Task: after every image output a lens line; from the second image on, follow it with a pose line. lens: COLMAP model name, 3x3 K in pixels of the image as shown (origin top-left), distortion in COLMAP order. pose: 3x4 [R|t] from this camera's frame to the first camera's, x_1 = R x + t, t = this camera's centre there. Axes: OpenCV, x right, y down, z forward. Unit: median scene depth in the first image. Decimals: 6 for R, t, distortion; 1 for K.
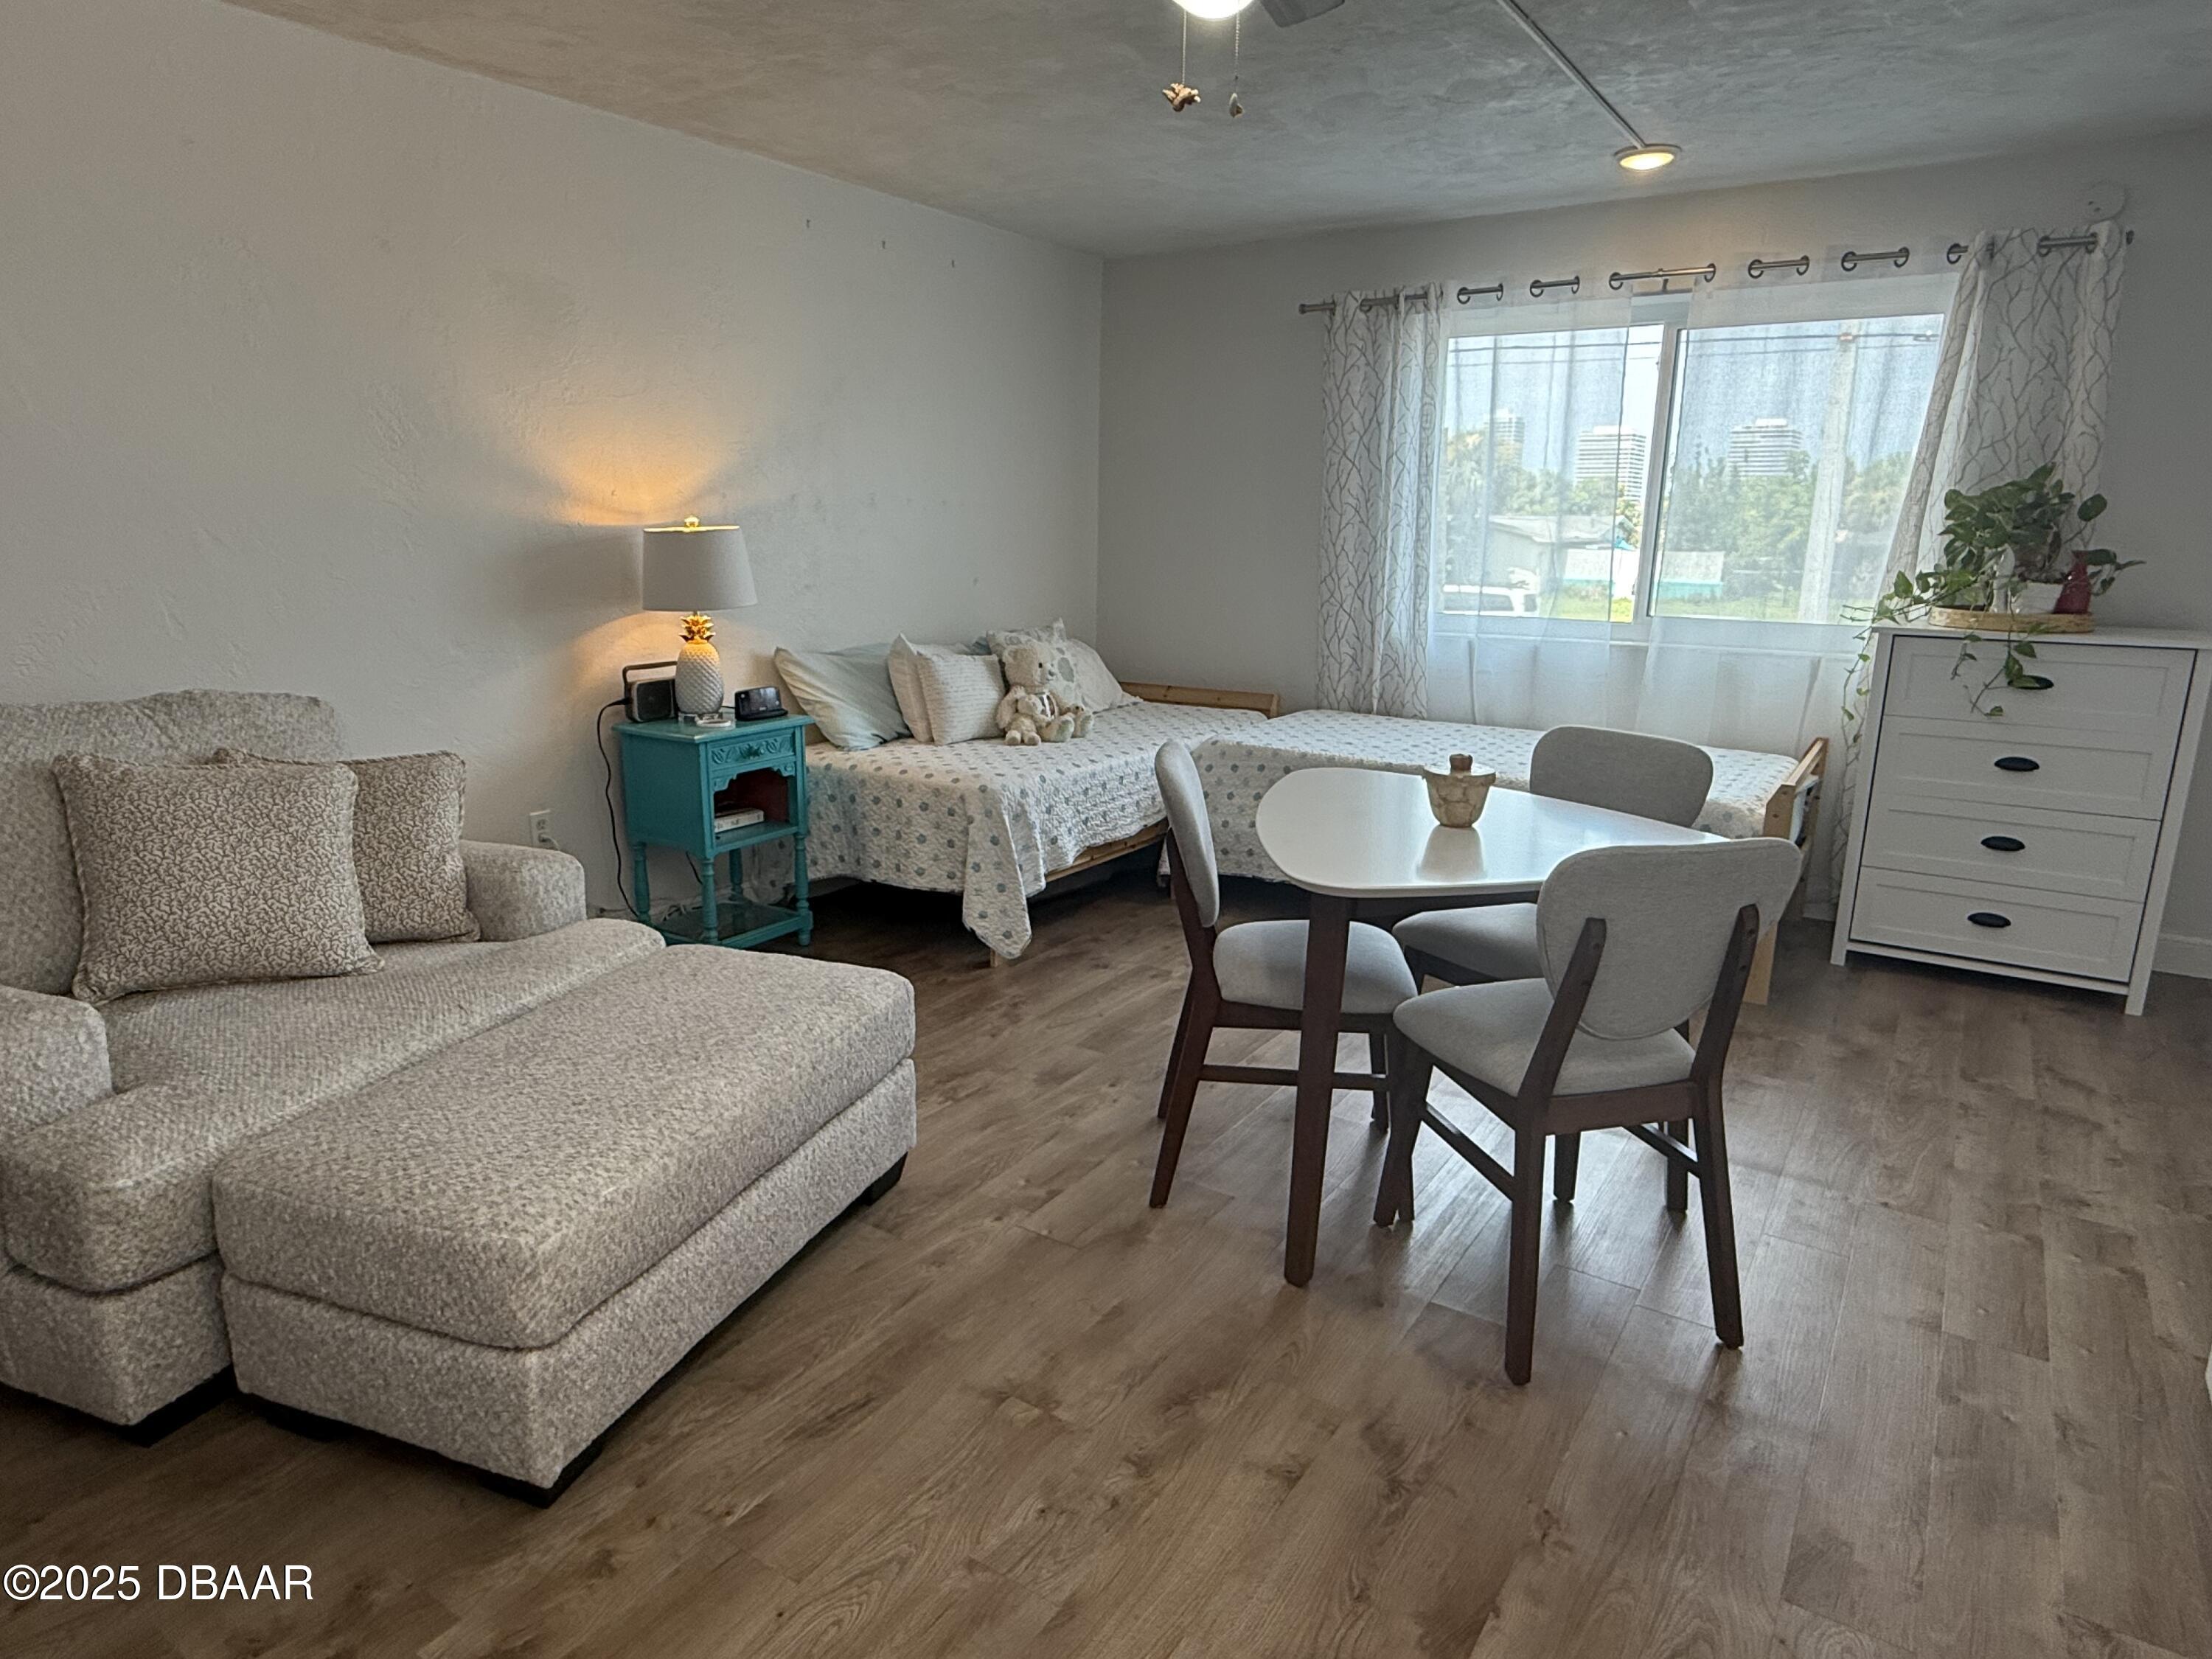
lens RADIAL K [[1331.5, 0, 1086.9], [0, 1331.5, 833.8], [0, 0, 1]] dist [-0.000009, 0.000583]
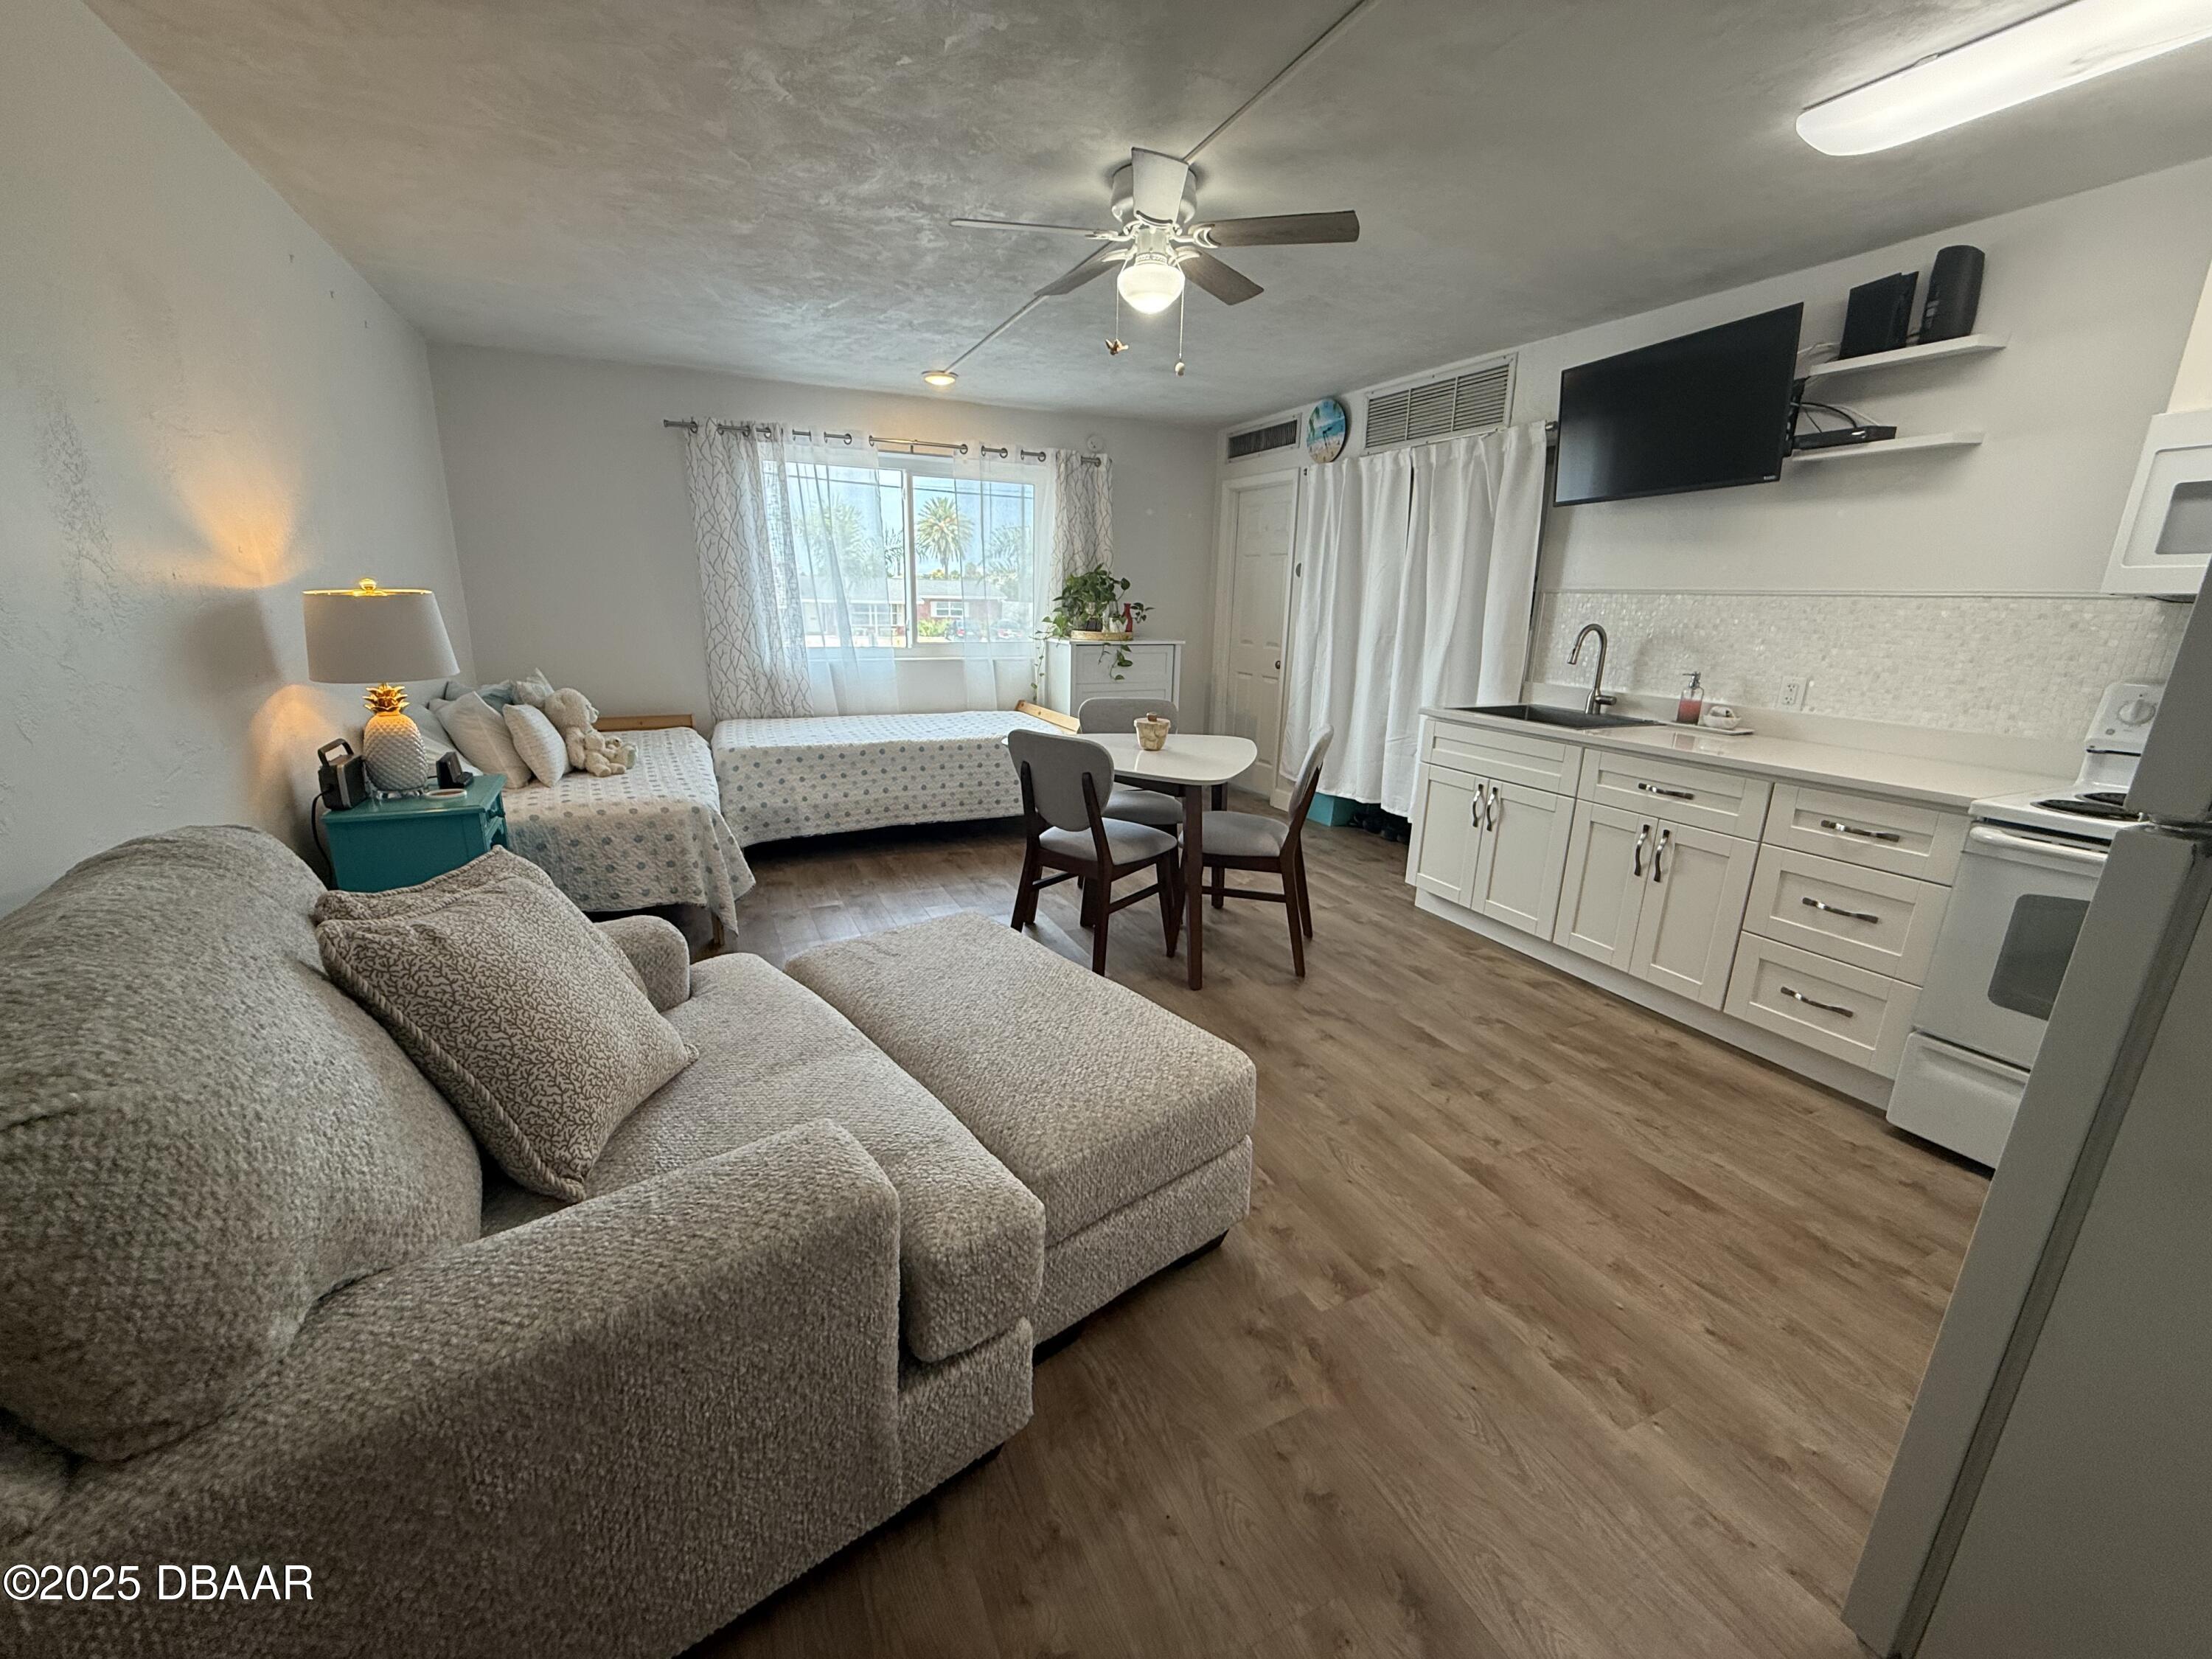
lens RADIAL K [[877.7, 0, 1097.3], [0, 877.7, 831.7], [0, 0, 1]] dist [-0.001600, -0.000489]
pose [[0.513761, -0.224439, 0.828056, -0.627523], [0.181374, 0.971774, 0.150861, -0.072114], [-0.838542, 0.072681, 0.539967, 0.276072]]
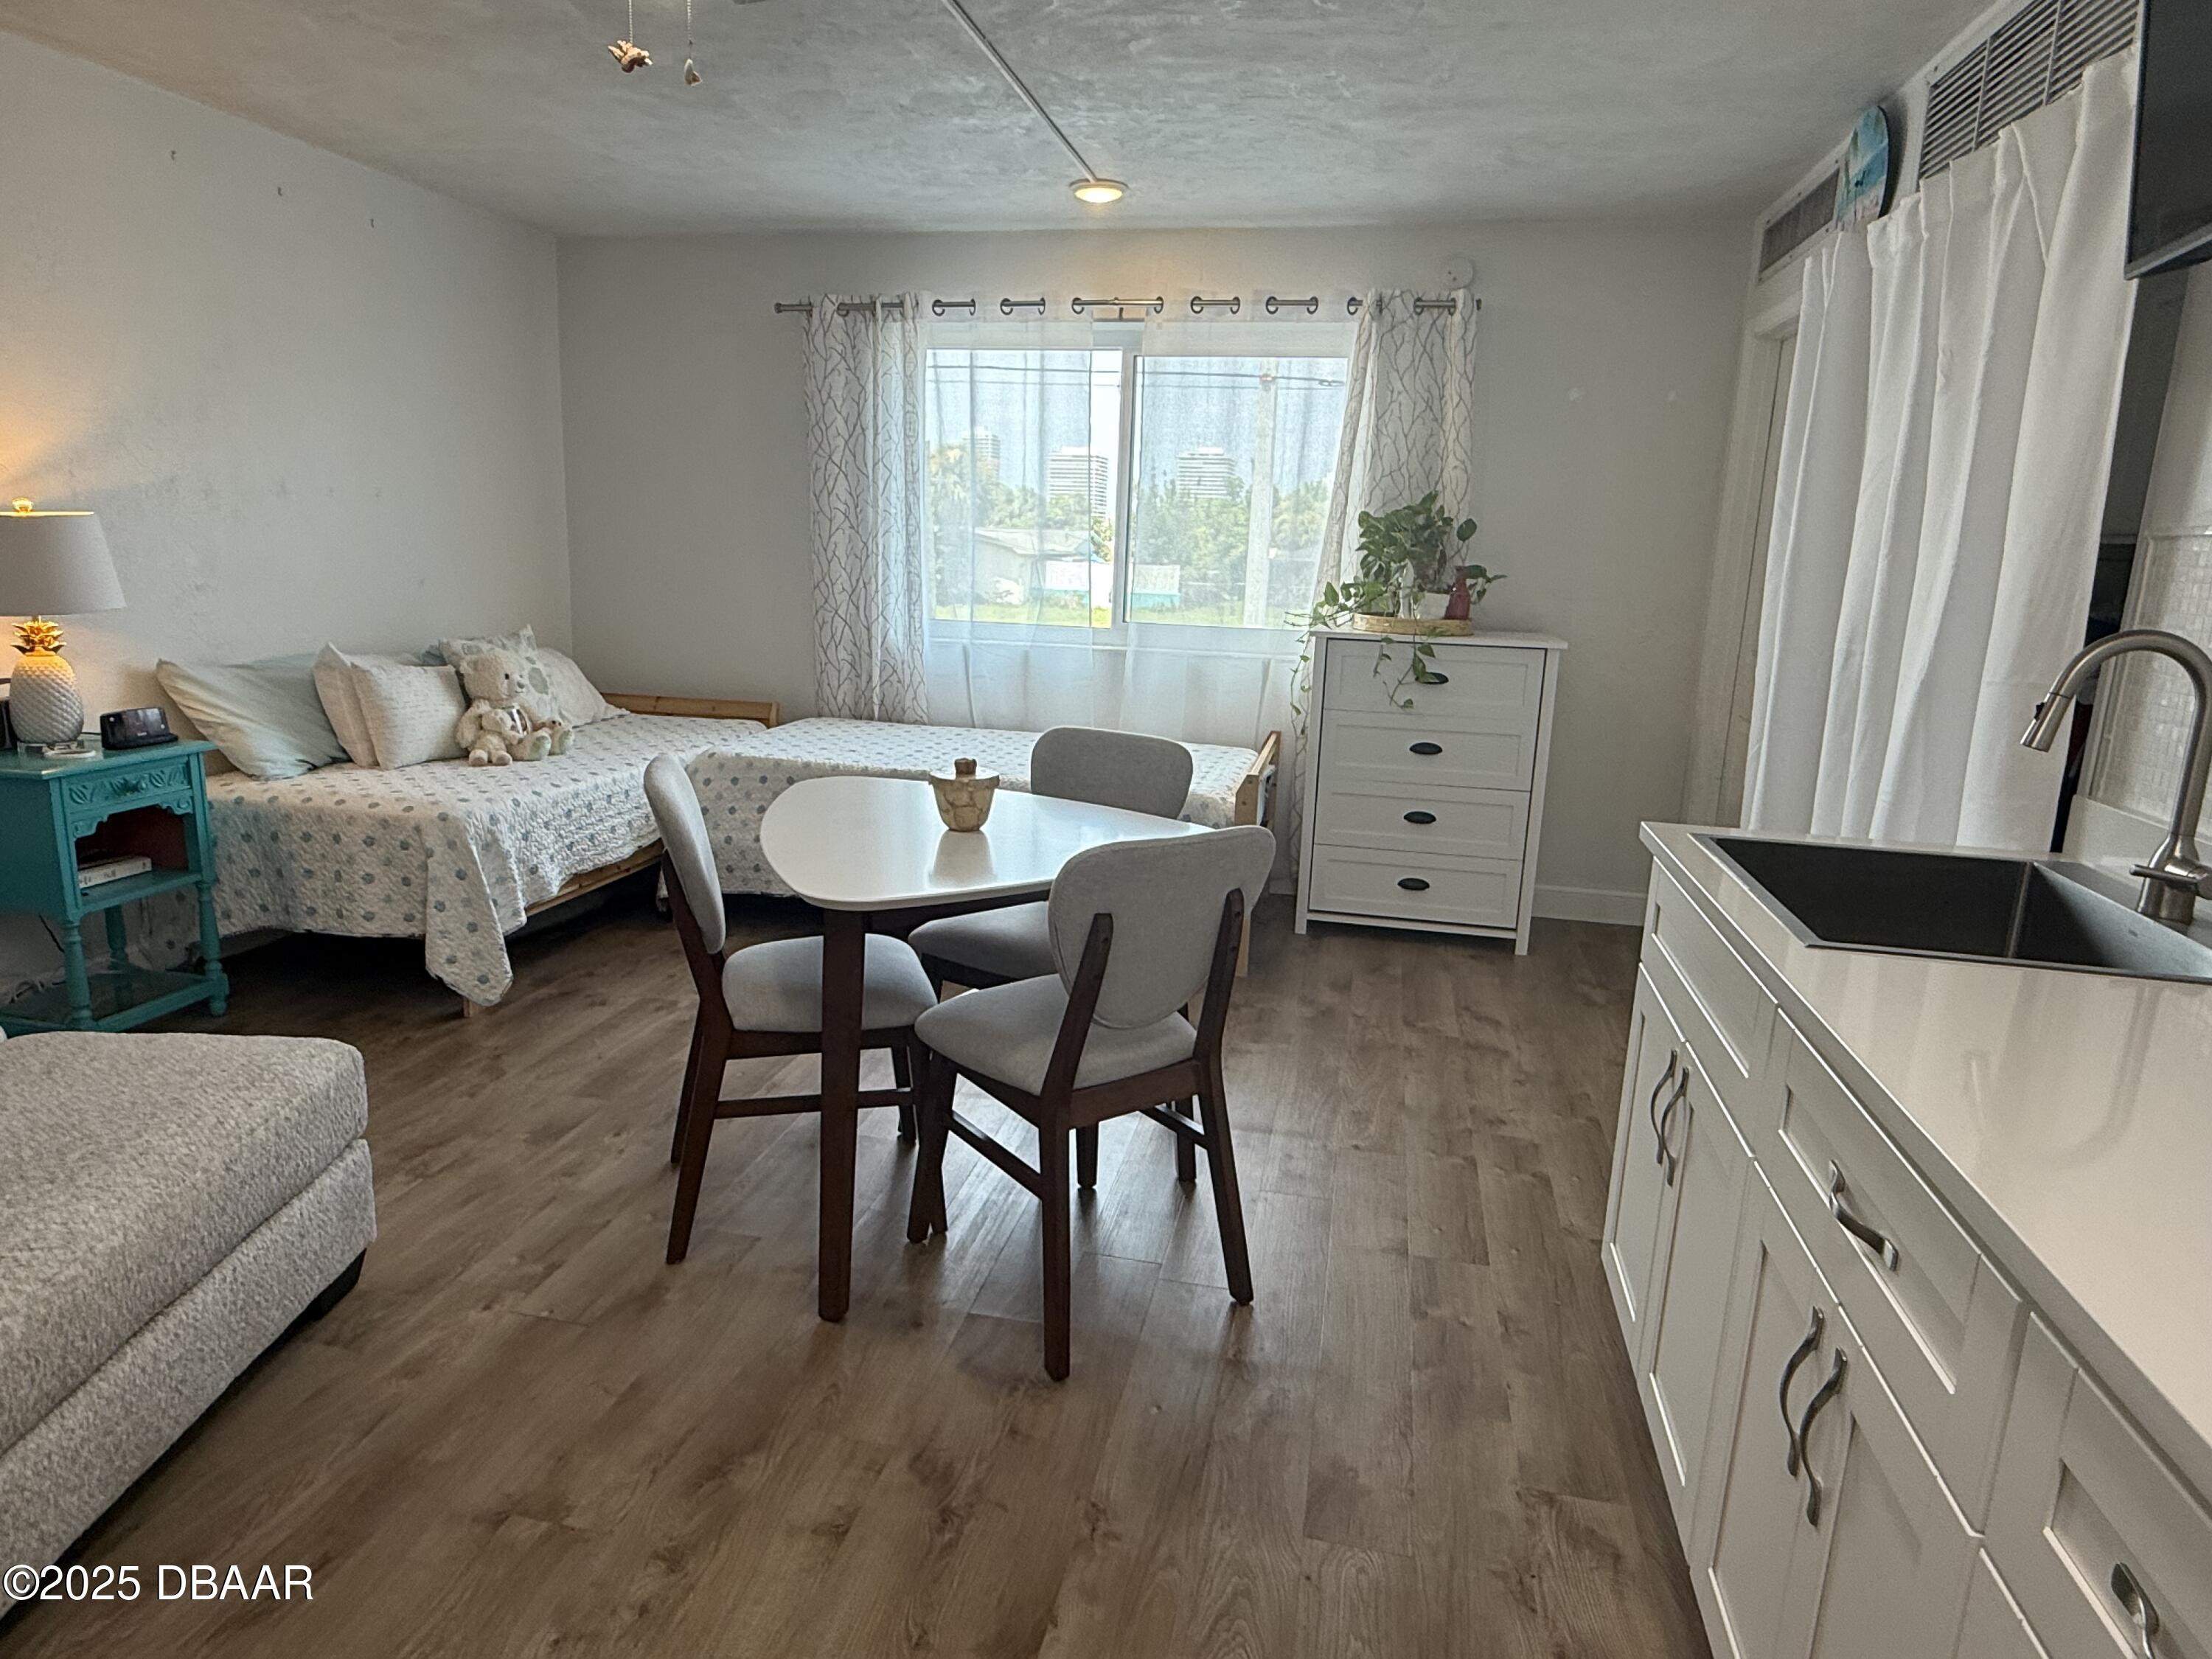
lens RADIAL K [[1328.0, 0, 1090.4], [0, 1328.0, 827.4], [0, 0, 1]] dist [-0.002441, 0.000528]
pose [[0.931249, -0.055909, 0.360068, 0.004839], [0.059544, 0.998225, 0.000998, -0.002433], [-0.359485, 0.020511, 0.932926, 0.026895]]
